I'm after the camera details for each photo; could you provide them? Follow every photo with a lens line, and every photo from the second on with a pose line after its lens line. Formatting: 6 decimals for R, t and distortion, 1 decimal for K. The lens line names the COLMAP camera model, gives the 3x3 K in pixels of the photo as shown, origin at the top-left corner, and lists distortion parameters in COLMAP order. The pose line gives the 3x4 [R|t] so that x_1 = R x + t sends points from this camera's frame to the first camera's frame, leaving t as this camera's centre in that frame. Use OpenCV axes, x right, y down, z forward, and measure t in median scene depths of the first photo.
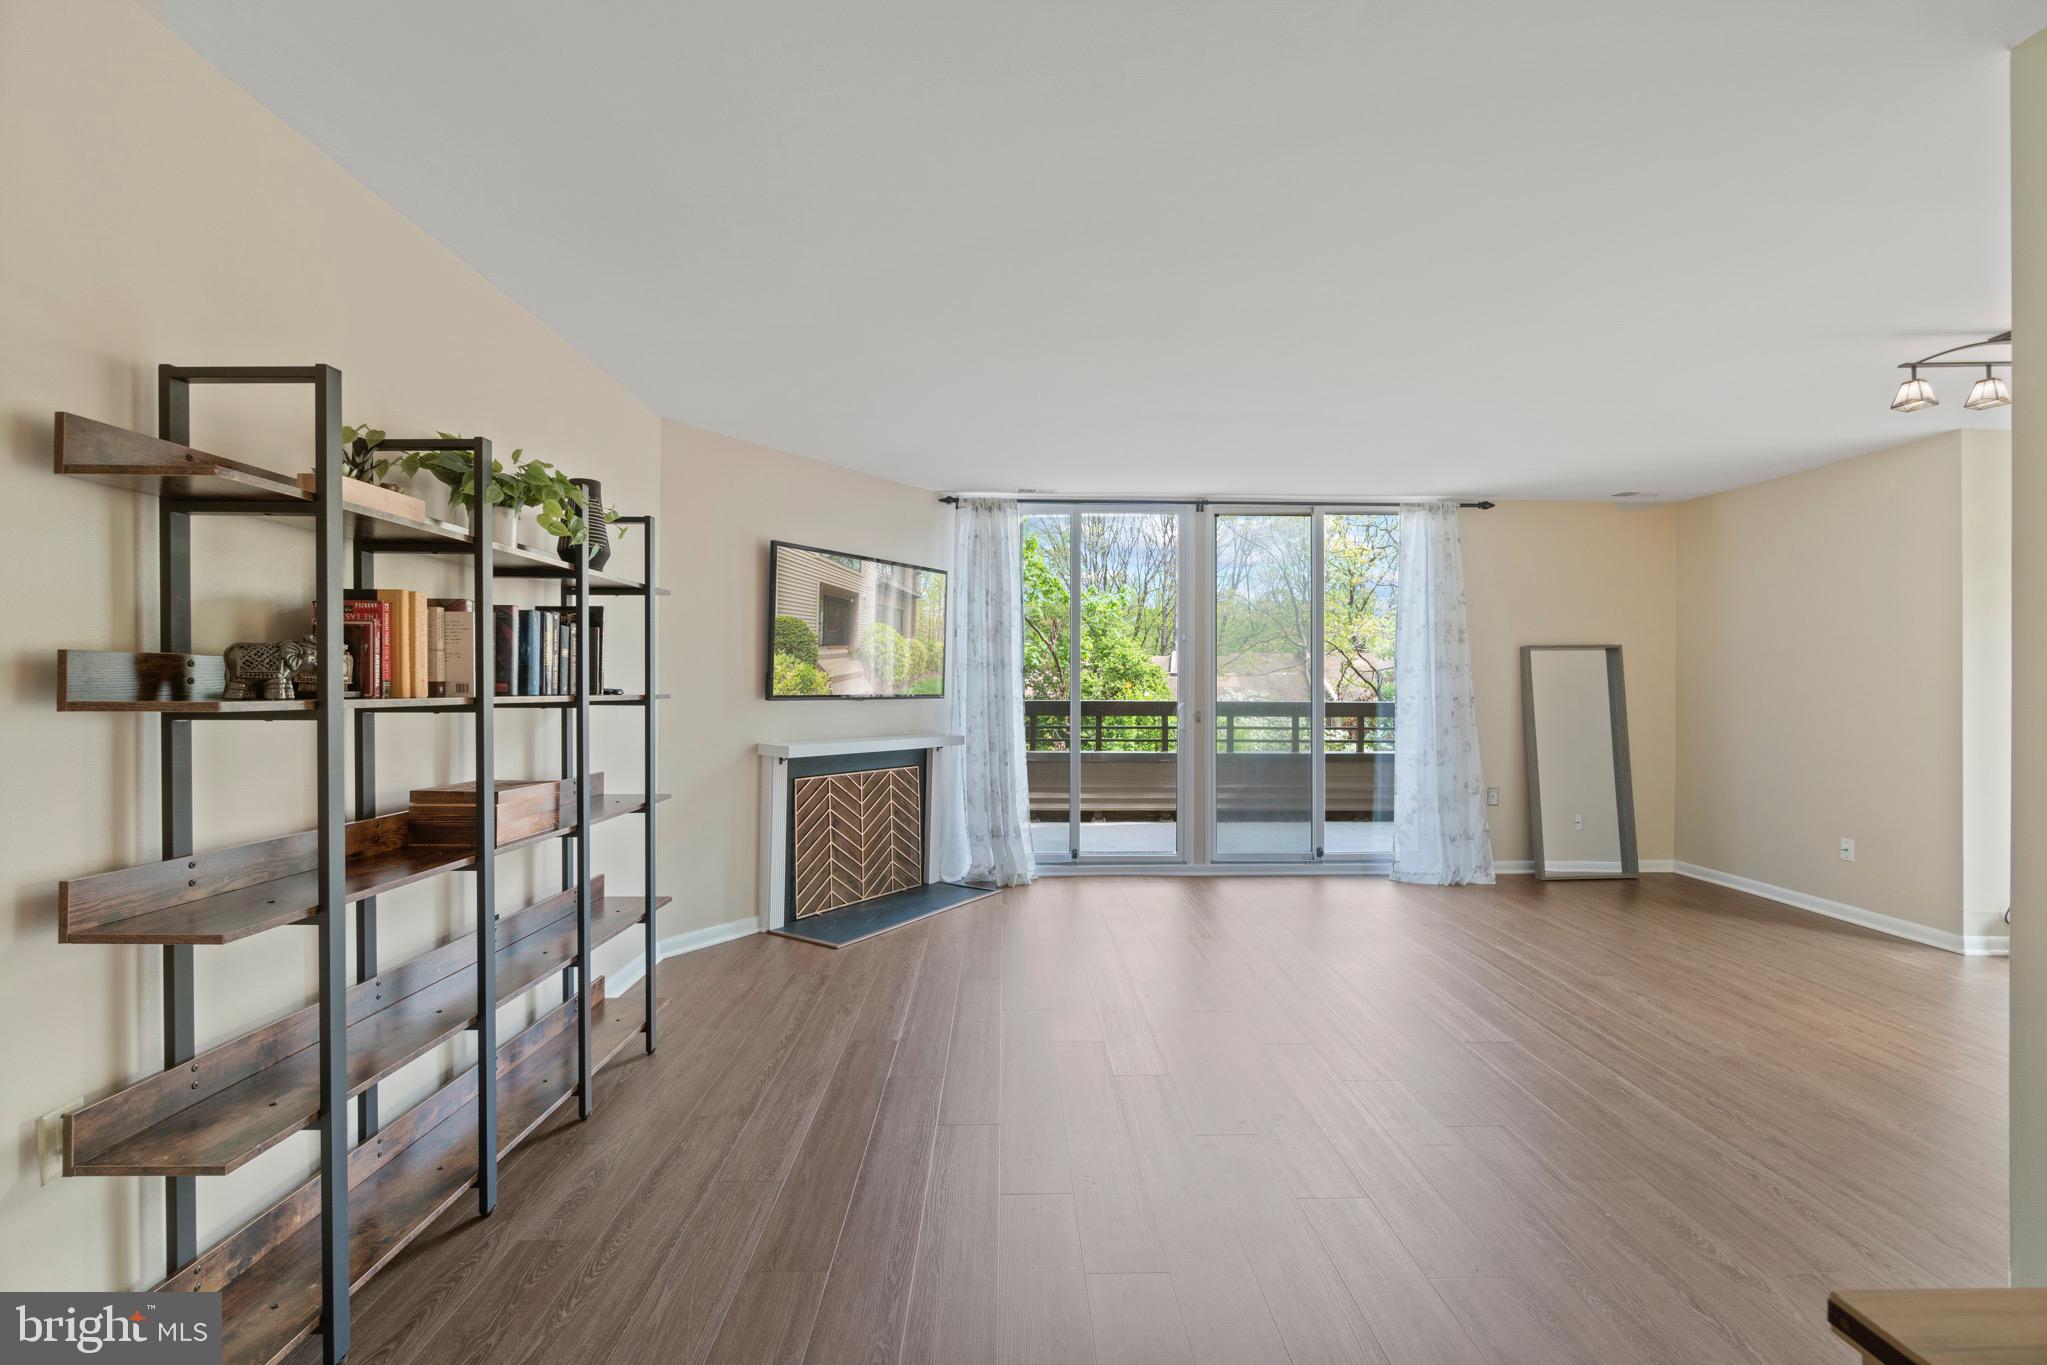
lens RADIAL K [[885.4, 0, 1027.9], [0, 885.4, 688.3], [0, 0, 1]] dist [-0.000781, 0.000427]
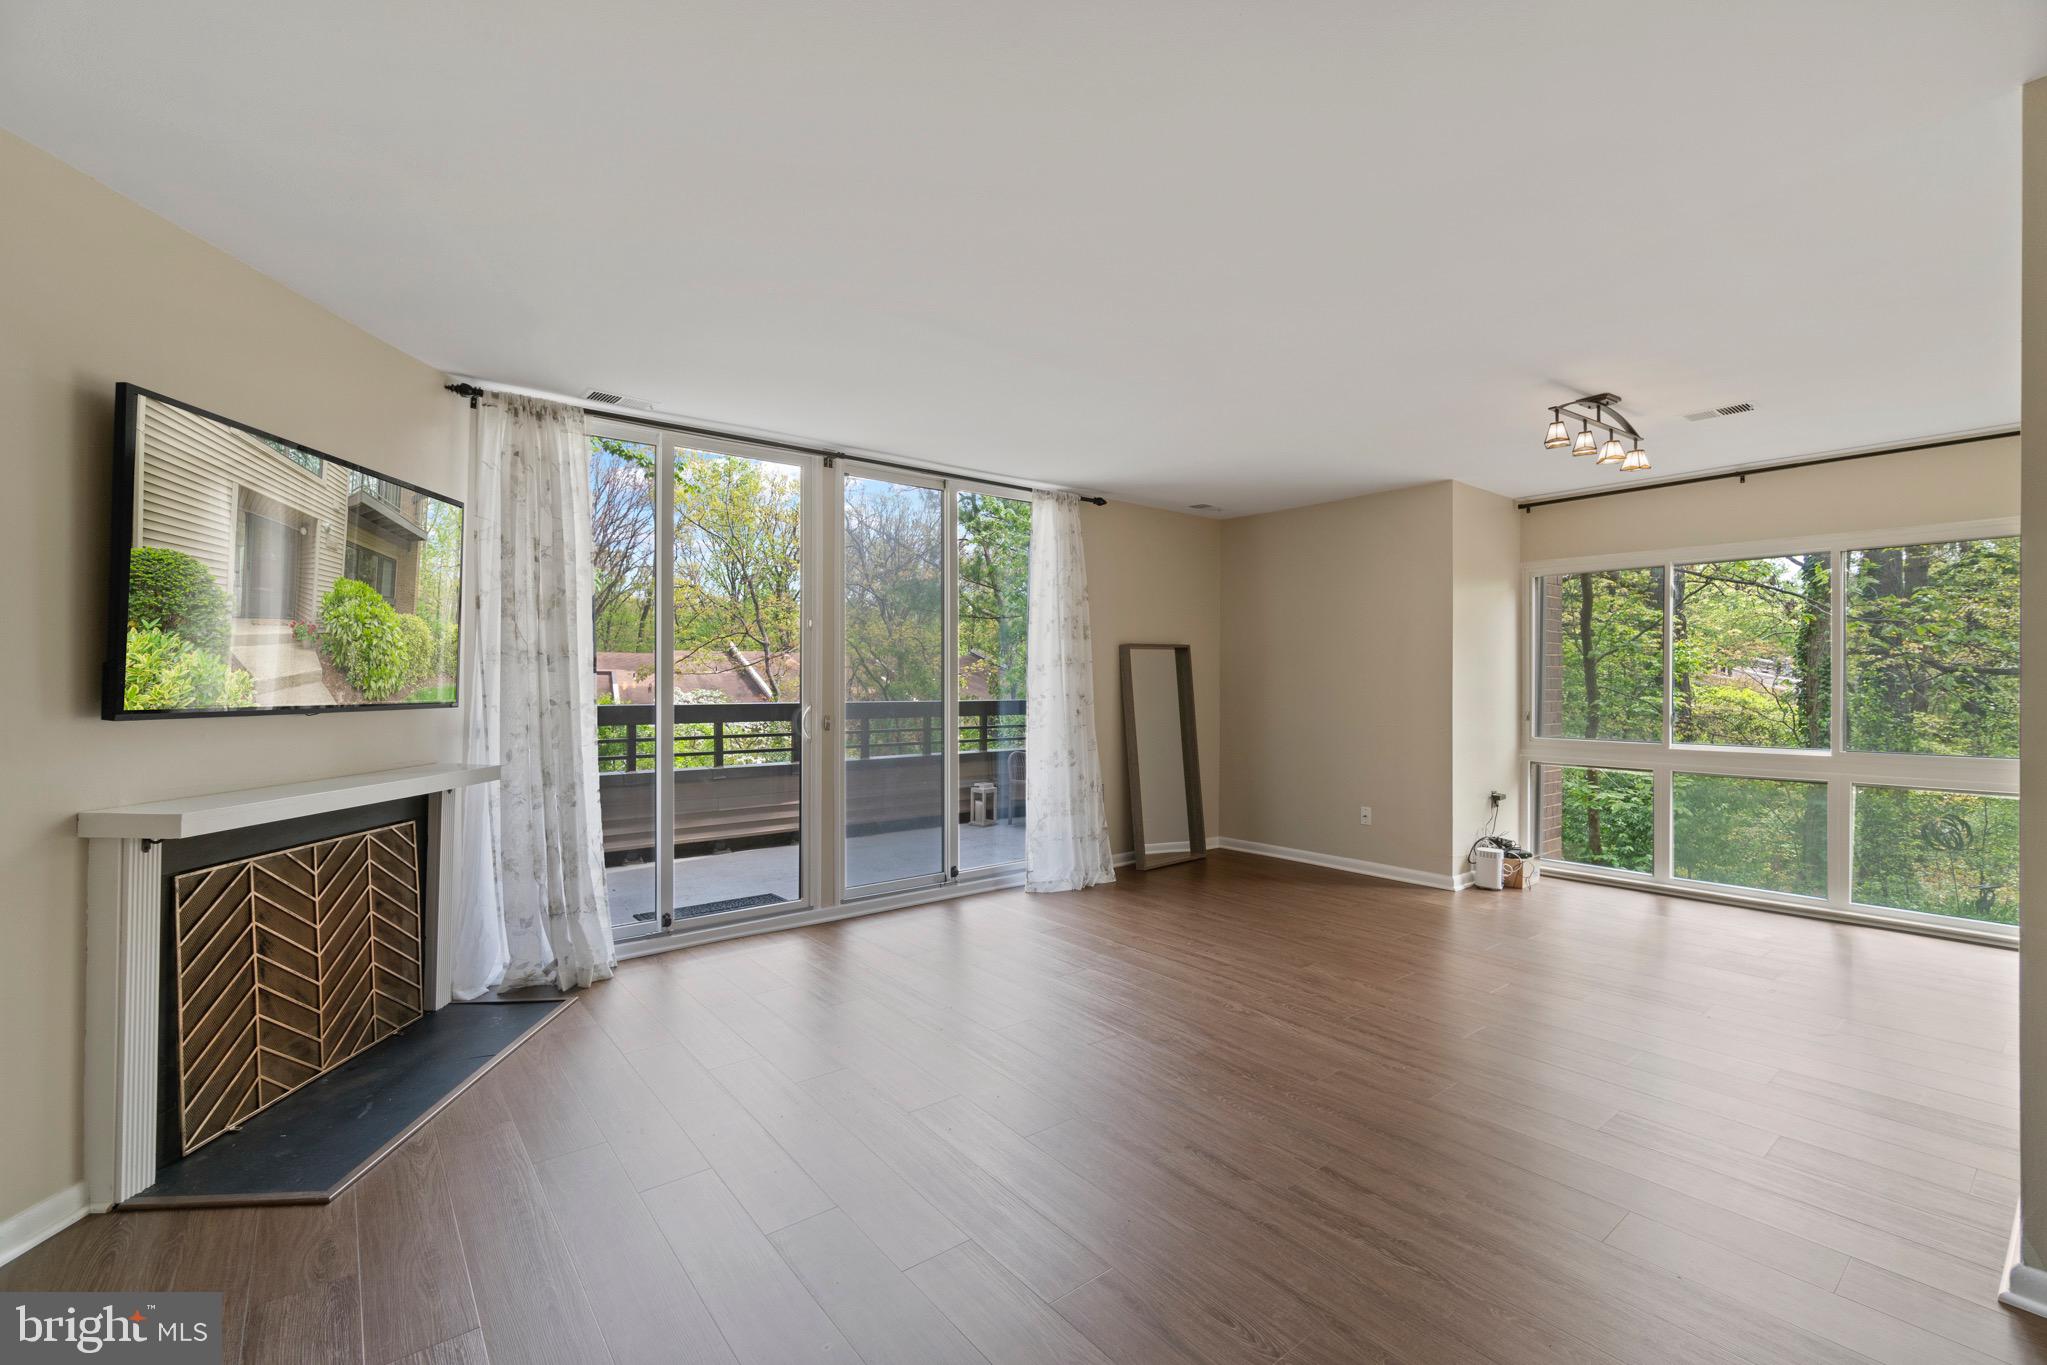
lens RADIAL K [[885.4, 0, 1033.7], [0, 885.4, 691.1], [0, 0, 1]] dist [-0.000781, 0.000427]
pose [[0.796552, -0.010214, 0.604483, -0.149036], [0.007418, 0.999947, 0.007122, -0.001537], [-0.604524, -0.001189, 0.796586, 0.260473]]
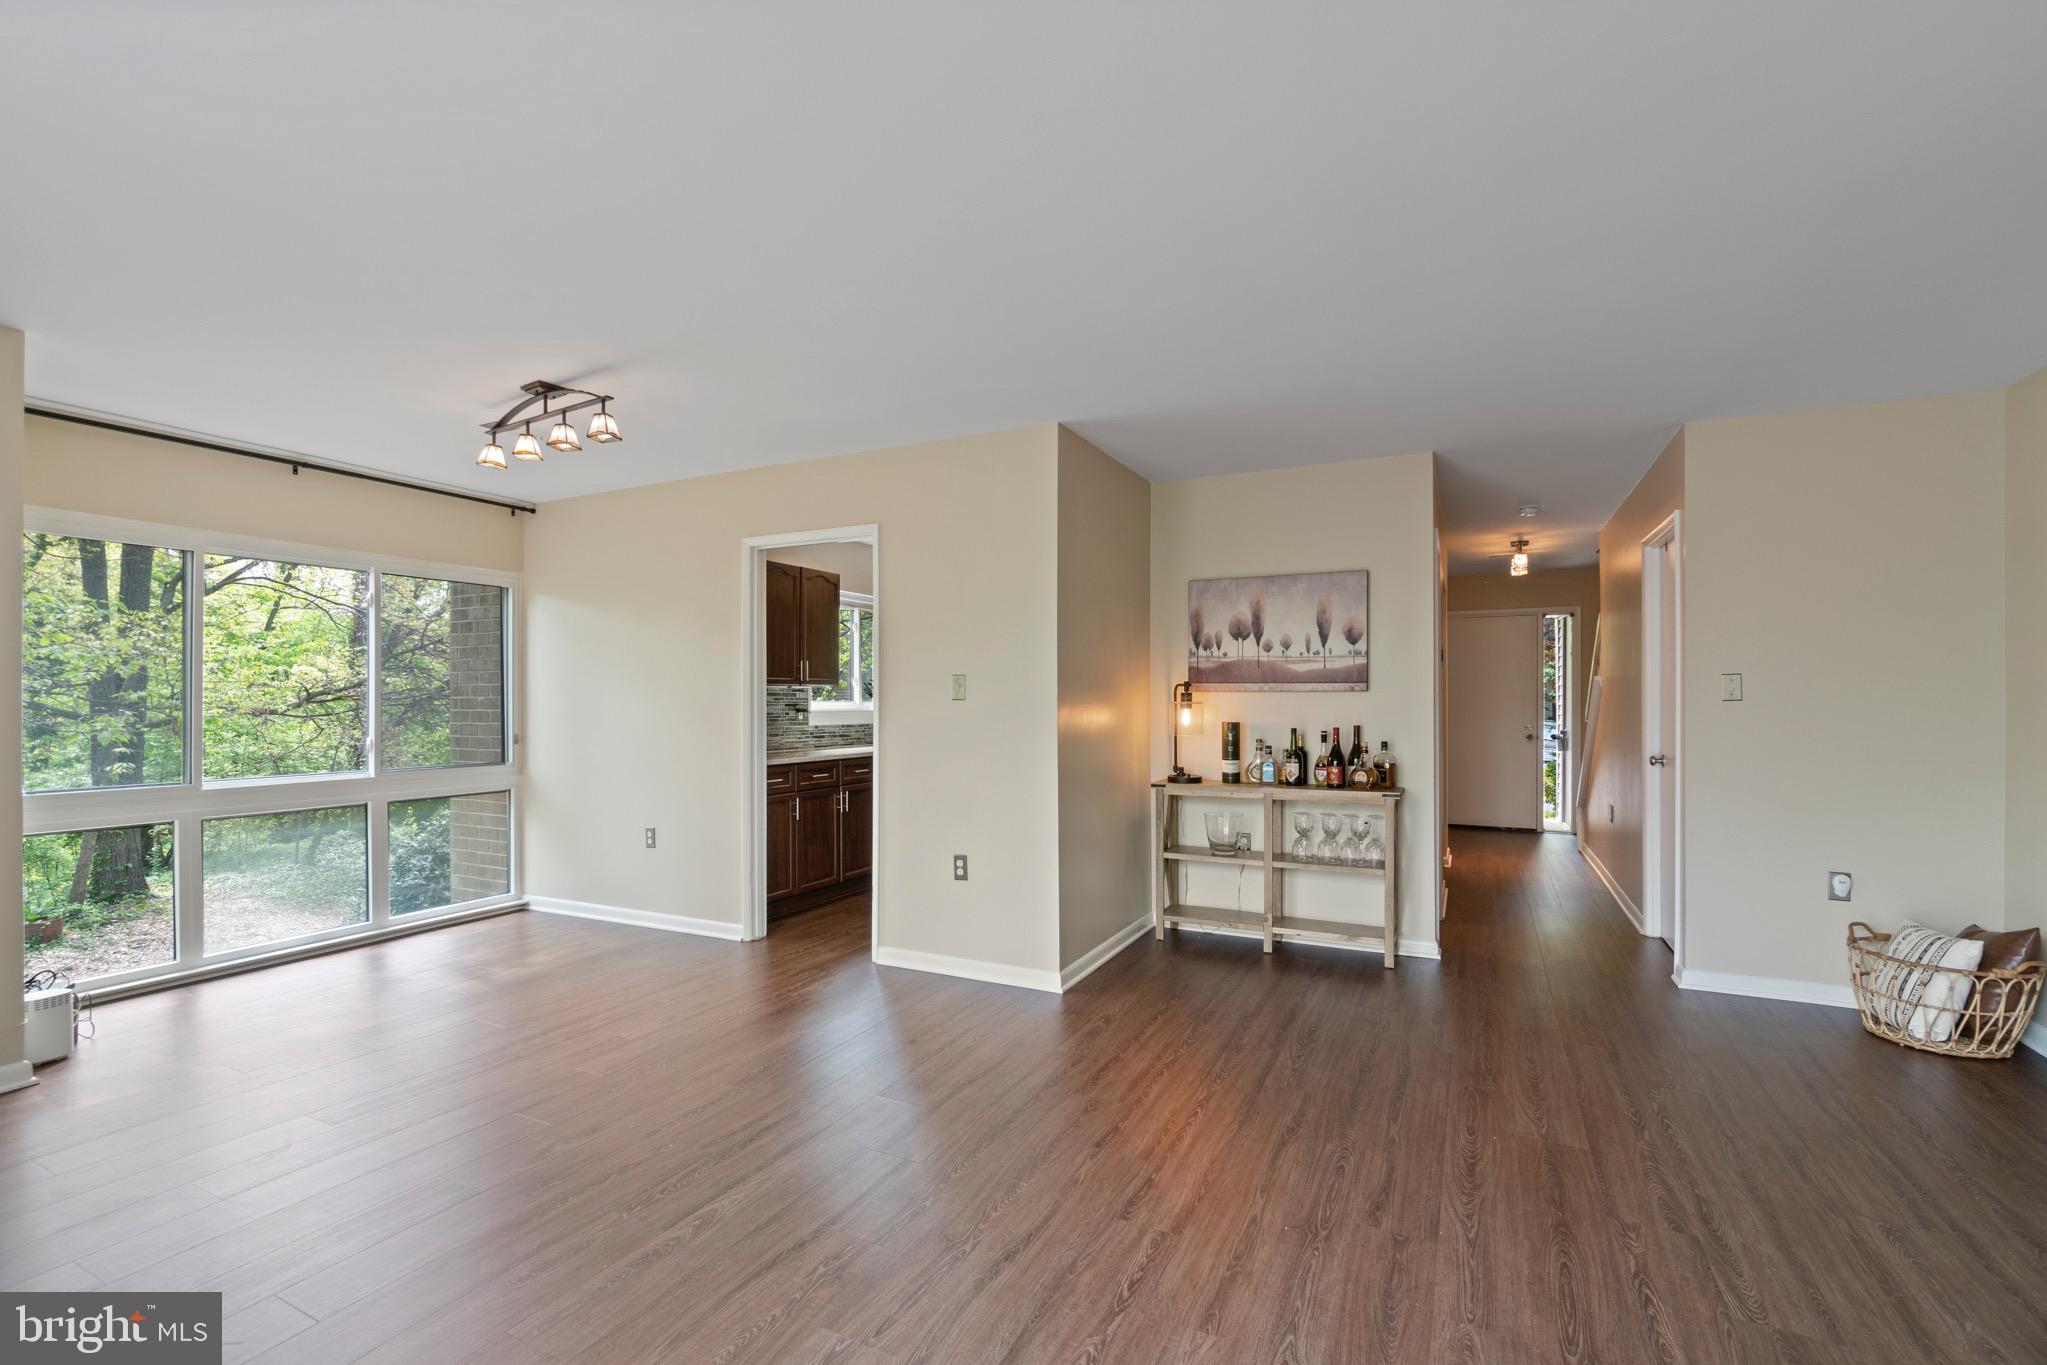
lens RADIAL K [[885.4, 0, 1009.1], [0, 885.4, 694.2], [0, 0, 1]] dist [-0.000781, 0.000427]
pose [[-0.875841, -0.001656, 0.482597, 0.032468], [-0.013406, 0.999692, -0.020899, 0.002978], [-0.482413, -0.024774, -0.875593, 0.930887]]
